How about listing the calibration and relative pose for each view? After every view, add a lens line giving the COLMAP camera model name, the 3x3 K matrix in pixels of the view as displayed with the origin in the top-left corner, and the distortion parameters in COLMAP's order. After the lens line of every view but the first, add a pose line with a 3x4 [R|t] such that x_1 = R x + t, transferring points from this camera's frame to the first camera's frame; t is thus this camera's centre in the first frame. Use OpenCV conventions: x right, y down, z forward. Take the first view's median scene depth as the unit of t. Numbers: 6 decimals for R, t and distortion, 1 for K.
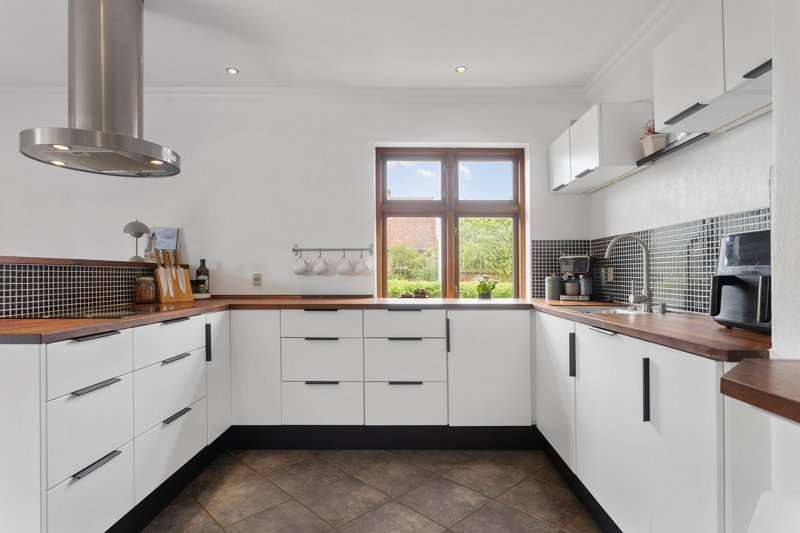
lens RADIAL K [[441.9, 0, 401.3], [0, 441.9, 276.5], [0, 0, 1]] dist [0.004087, 0.000604]
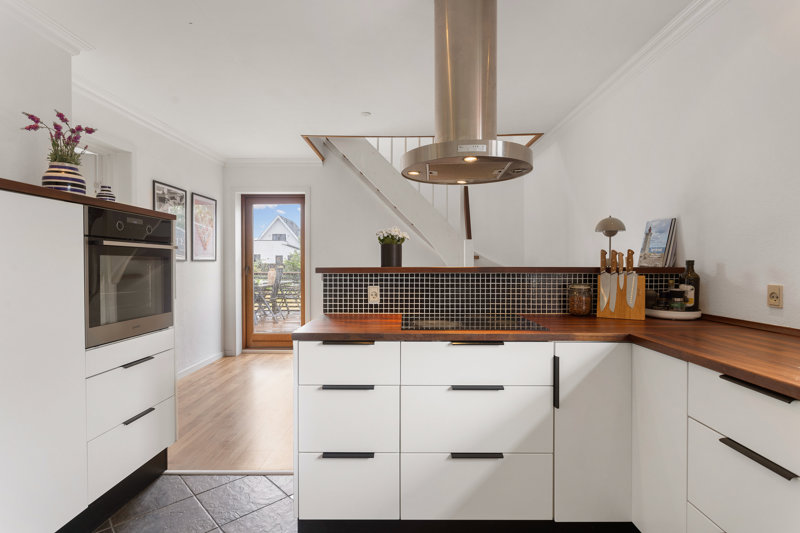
lens RADIAL K [[401.2, 0, 400.0], [0, 401.2, 266.5], [0, 0, 1]] dist [-0.001013, 0.000072]
pose [[0.000151, 0.009271, -0.999957, 0.178977], [-0.001023, 0.999956, 0.009271, -0.037266], [0.999999, 0.001022, 0.000160, 0.601172]]
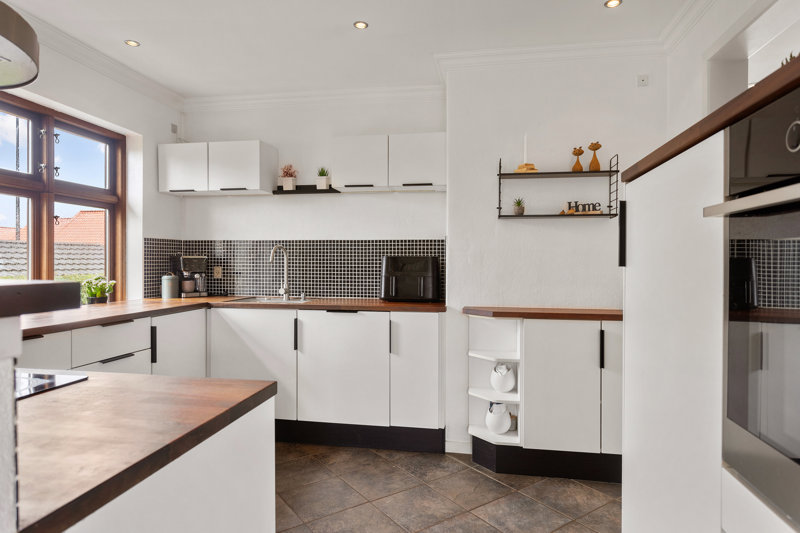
lens RADIAL K [[470.5, 0, 400.0], [0, 470.5, 266.5], [0, 0, 1]] dist [-0.002340, 0.000039]
pose [[0.167517, -0.007058, 0.985844, -0.659787], [0.000329, 0.999975, 0.007103, -0.028450], [-0.985869, -0.000865, 0.167515, 0.304973]]
